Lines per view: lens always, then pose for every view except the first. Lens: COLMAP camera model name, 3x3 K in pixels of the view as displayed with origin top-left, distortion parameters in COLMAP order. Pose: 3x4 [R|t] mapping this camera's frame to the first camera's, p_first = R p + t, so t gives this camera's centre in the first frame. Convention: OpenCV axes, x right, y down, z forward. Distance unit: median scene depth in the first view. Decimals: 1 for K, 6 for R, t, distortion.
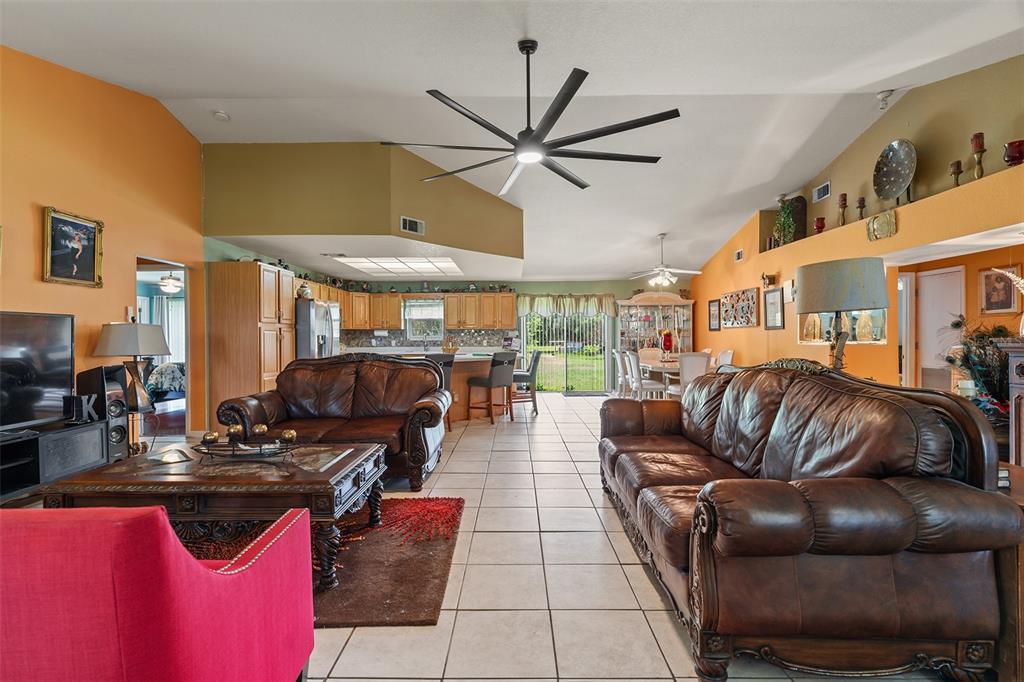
lens RADIAL K [[466.9, 0, 512.0], [0, 466.9, 341.0], [0, 0, 1]] dist [0.000747, -0.000040]
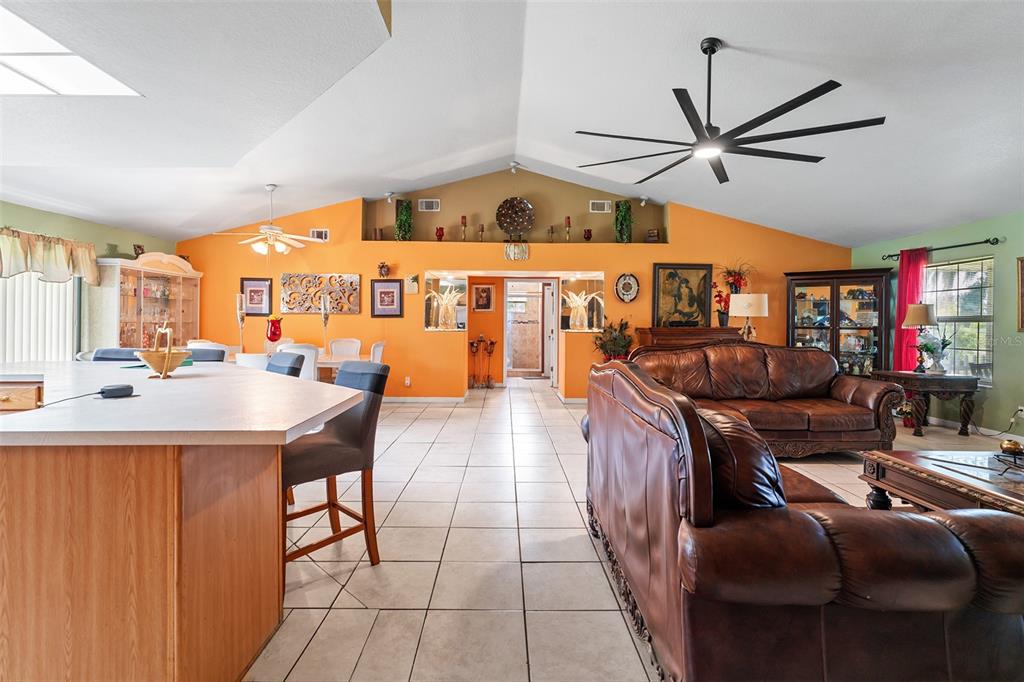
lens RADIAL K [[466.9, 0, 512.0], [0, 466.9, 341.0], [0, 0, 1]] dist [0.000747, -0.000040]
pose [[-0.018028, -0.025308, 0.999517, -0.930614], [0.004079, 0.999669, 0.025385, 0.008685], [-0.999829, 0.004535, -0.017919, 1.320869]]
